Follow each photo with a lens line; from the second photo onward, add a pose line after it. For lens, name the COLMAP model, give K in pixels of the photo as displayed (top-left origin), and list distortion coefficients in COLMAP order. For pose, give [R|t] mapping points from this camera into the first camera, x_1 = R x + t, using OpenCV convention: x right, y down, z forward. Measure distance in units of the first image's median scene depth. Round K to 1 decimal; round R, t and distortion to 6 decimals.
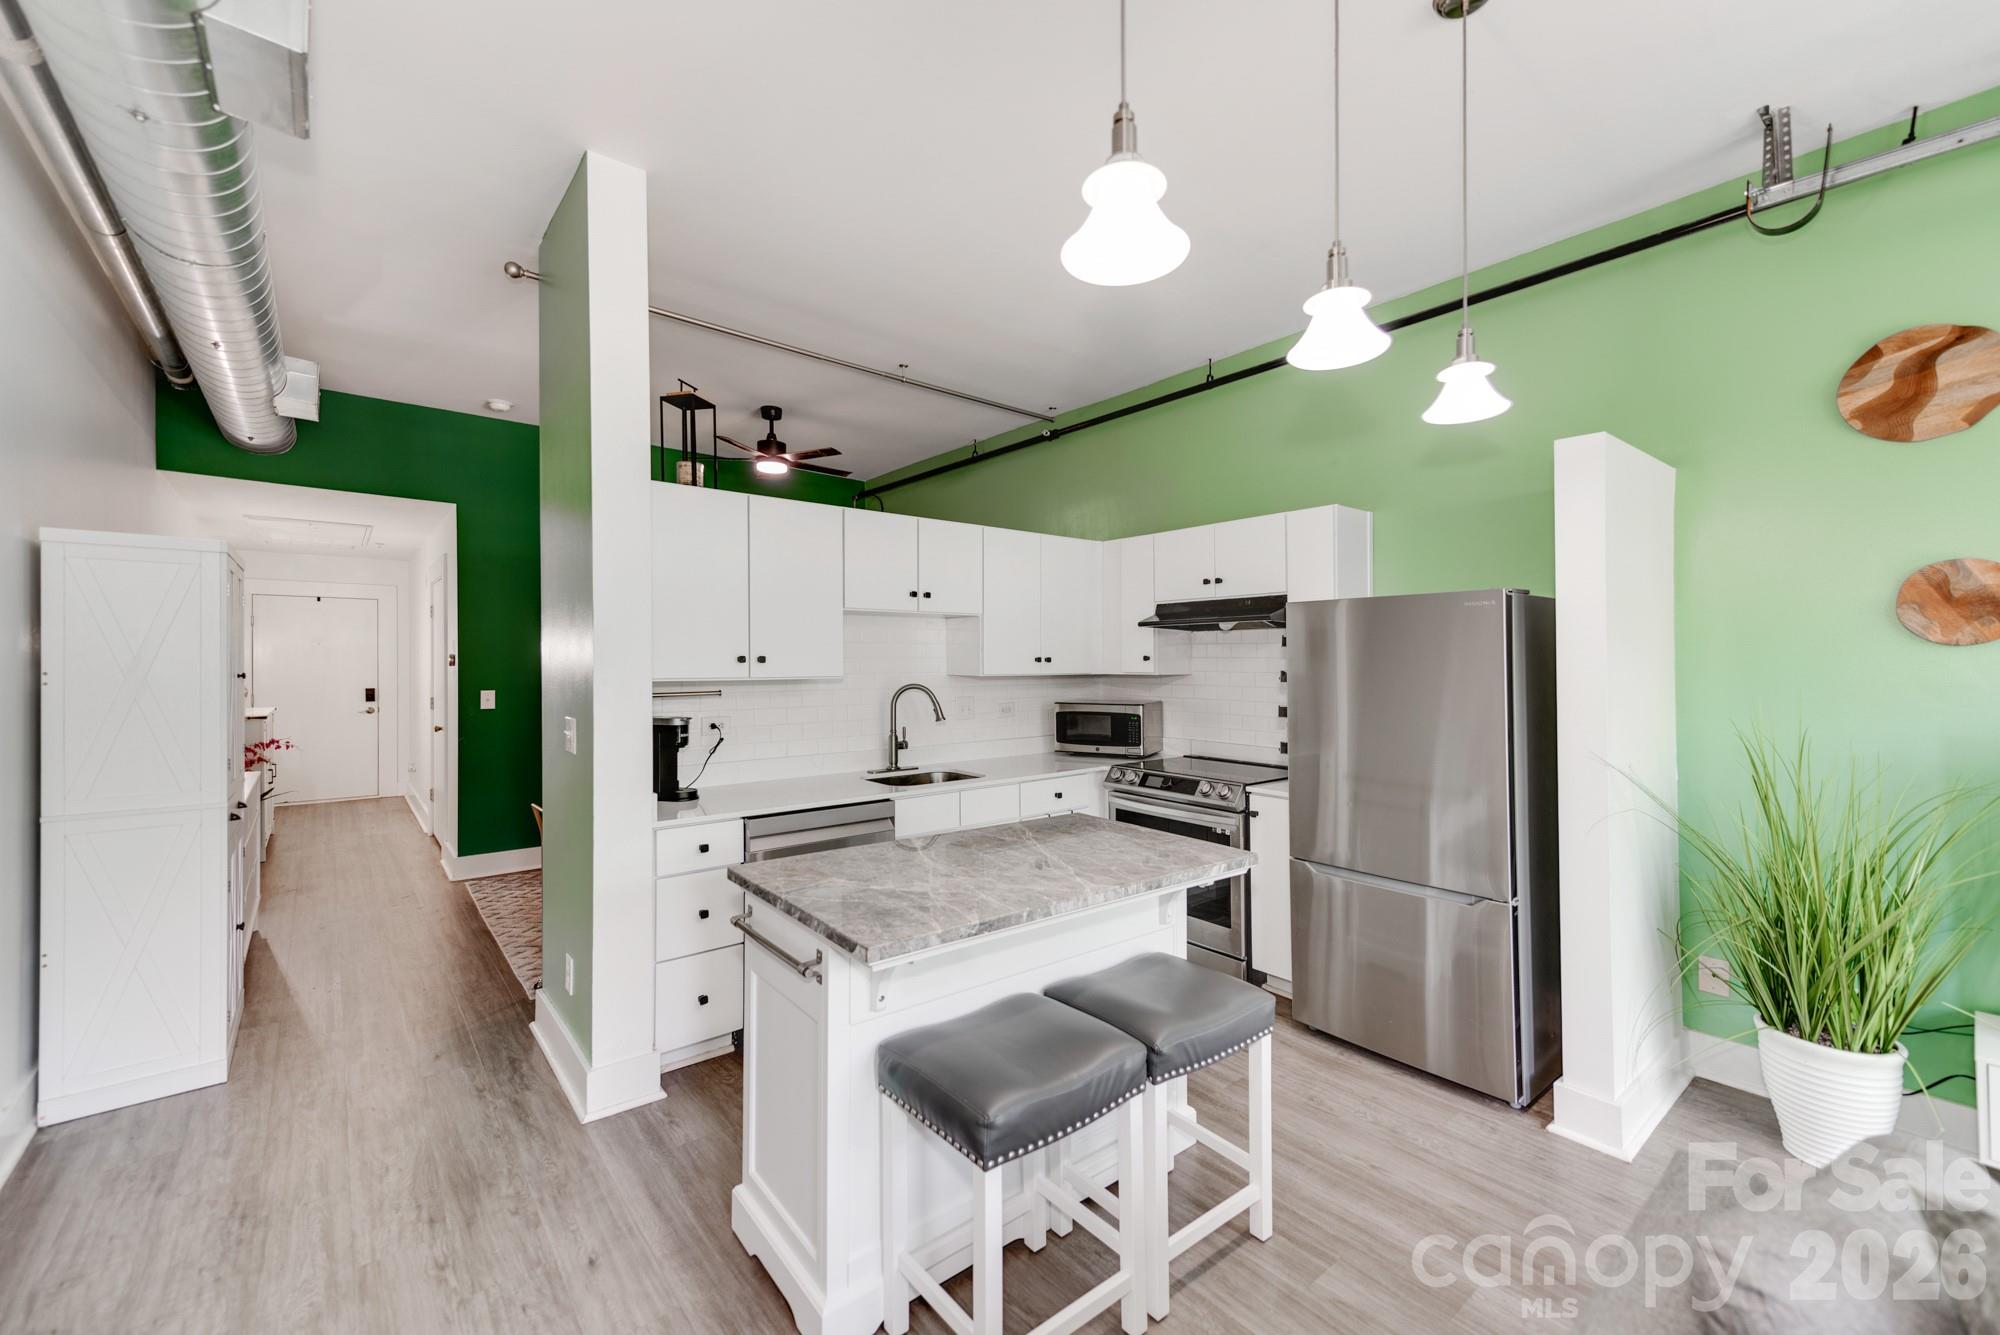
lens RADIAL K [[803.7, 0, 1001.4], [0, 803.7, 657.9], [0, 0, 1]] dist [0.004085, 0.000308]
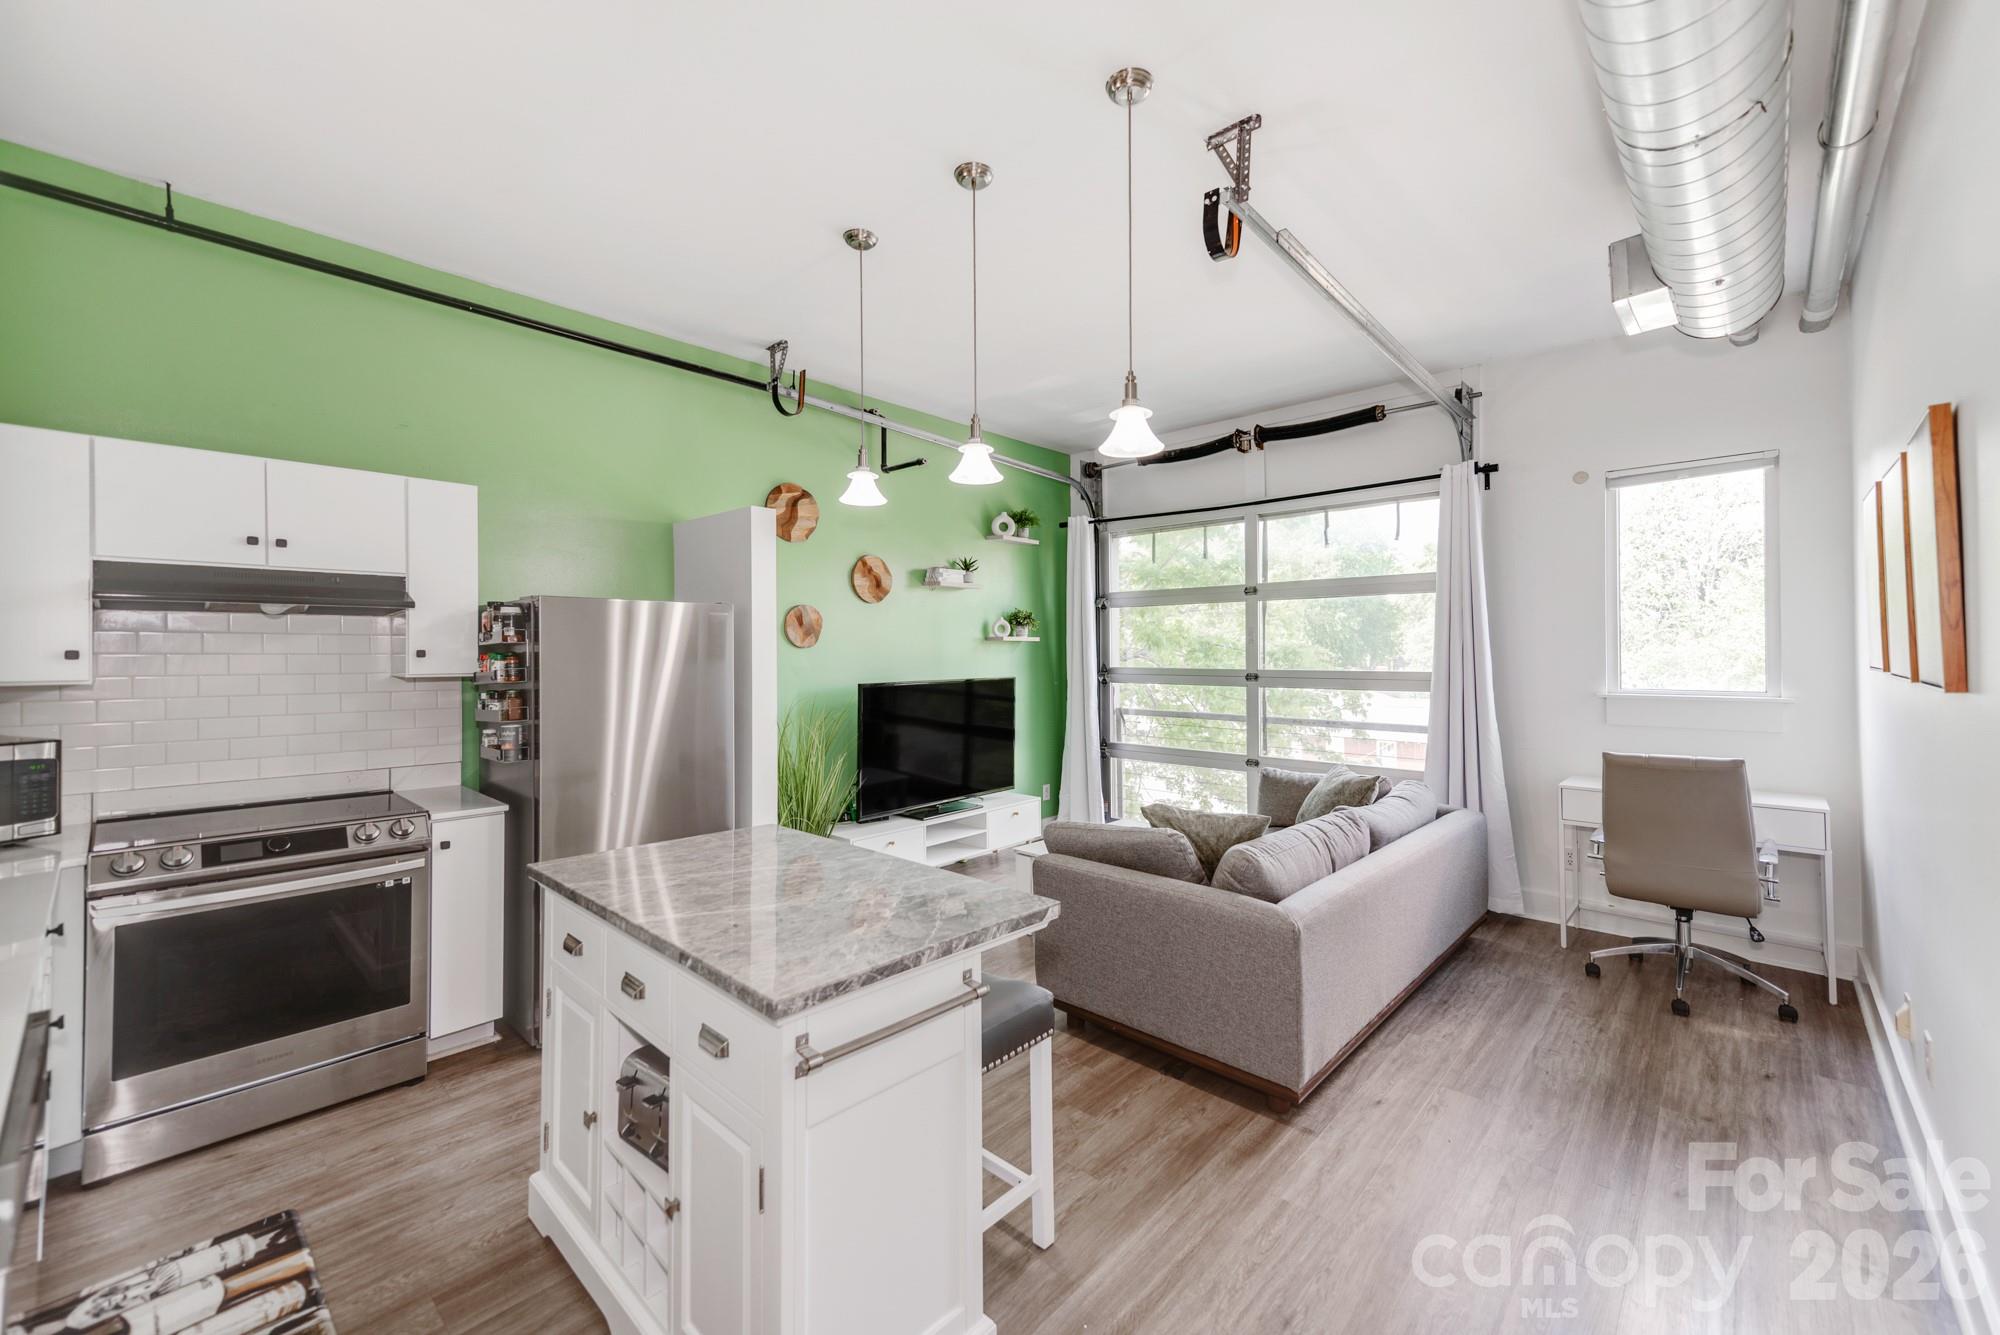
lens RADIAL K [[803.7, 0, 1005.0], [0, 803.7, 654.5], [0, 0, 1]] dist [0.004085, 0.000308]
pose [[-0.146628, -0.003094, 0.989187, -0.491206], [-0.005946, 0.999980, 0.002247, -0.005063], [-0.989174, -0.005552, -0.146644, 0.459215]]
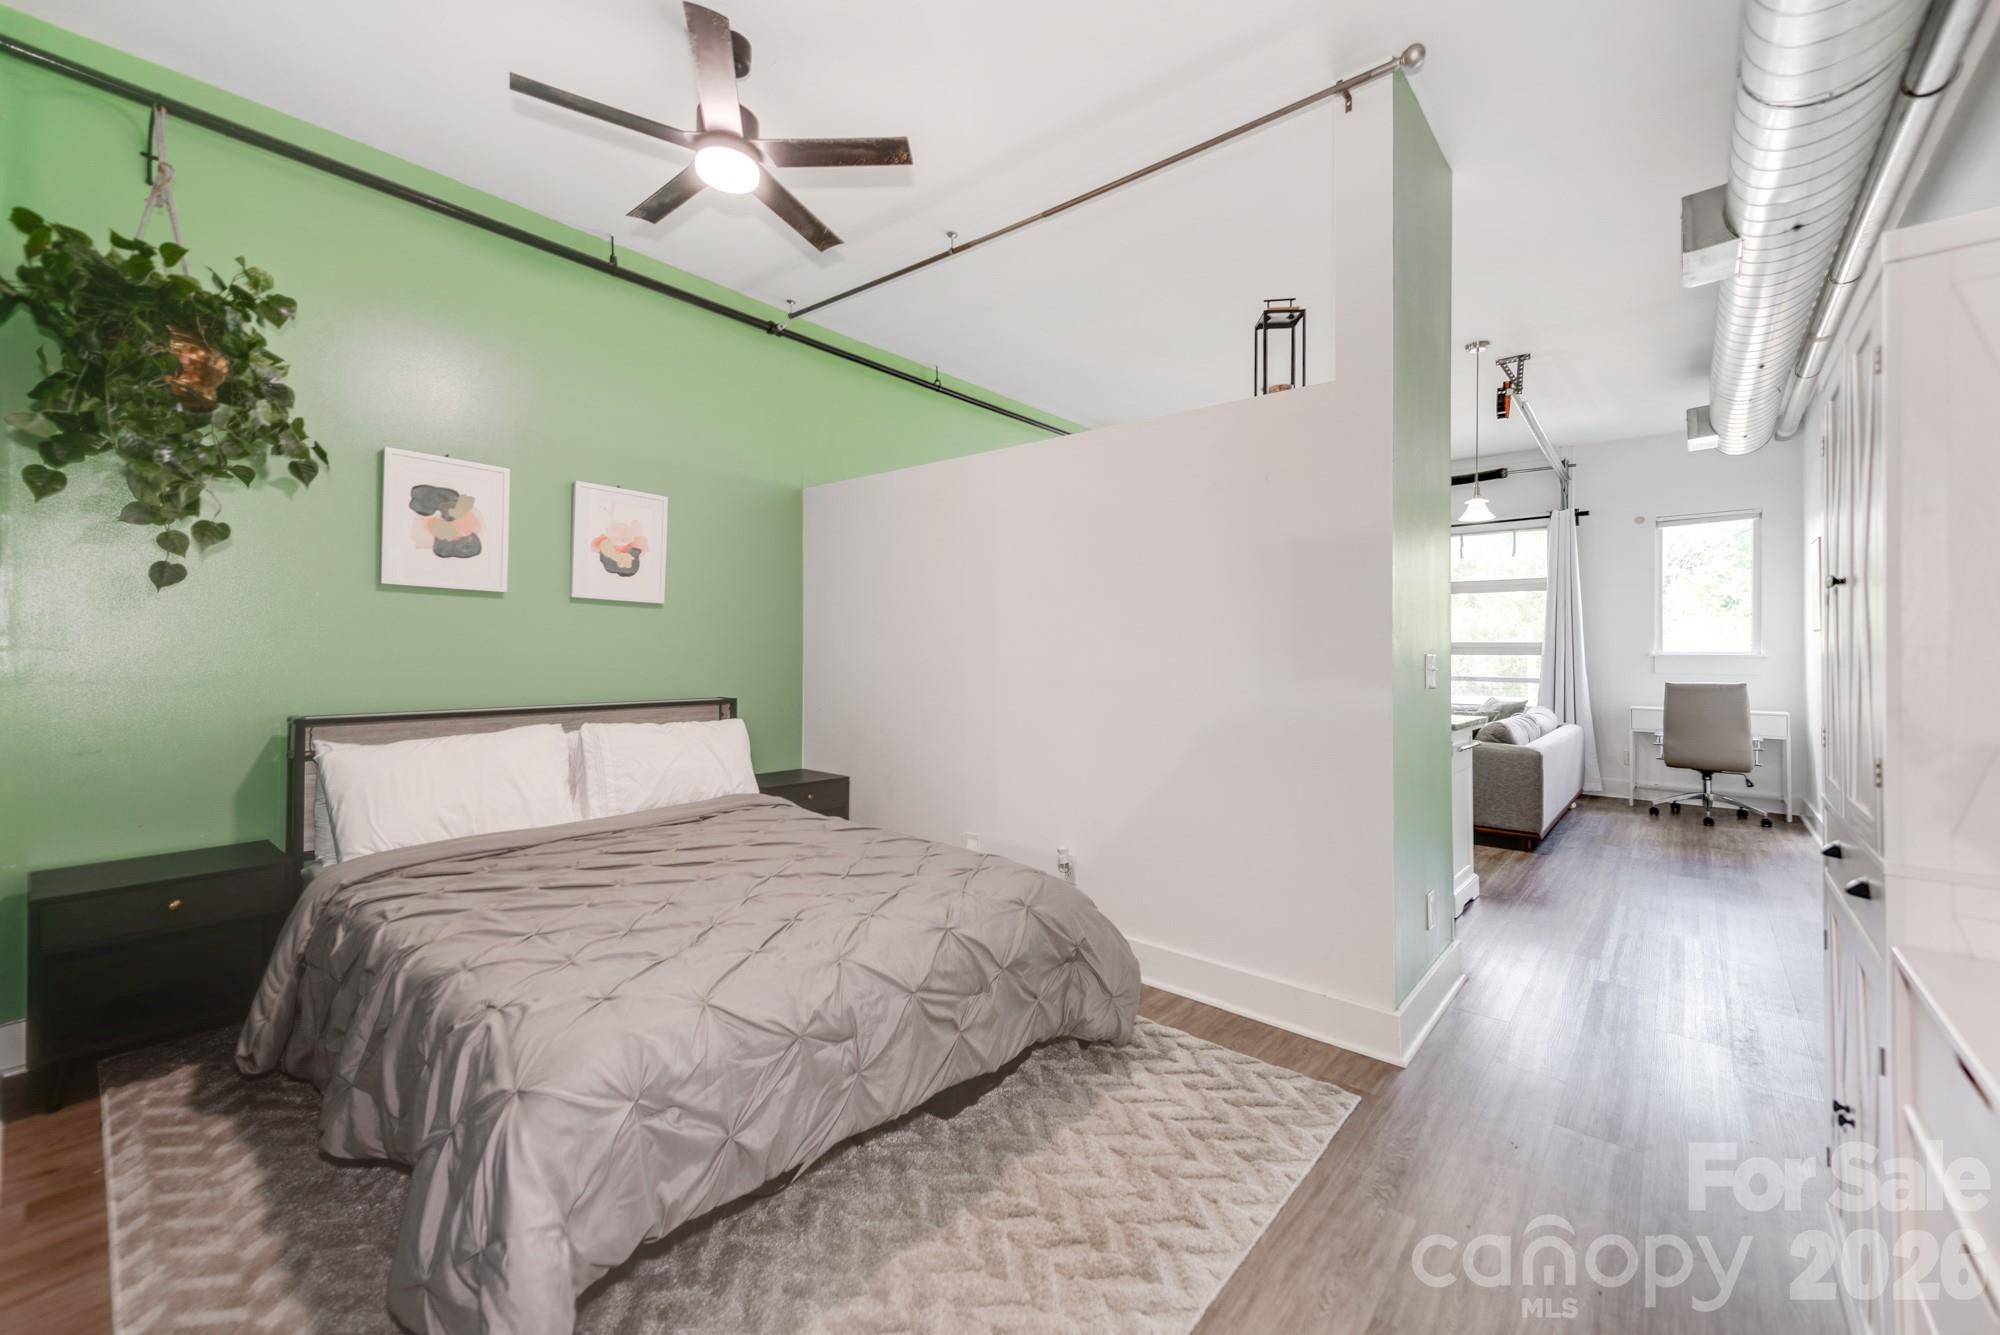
lens RADIAL K [[803.7, 0, 1002.9], [0, 803.7, 655.1], [0, 0, 1]] dist [0.004085, 0.000308]
pose [[-0.186818, -0.008013, 0.982362, -0.880277], [-0.015479, 0.999867, 0.005212, 0.044164], [-0.982273, -0.014232, -0.186917, 1.045182]]
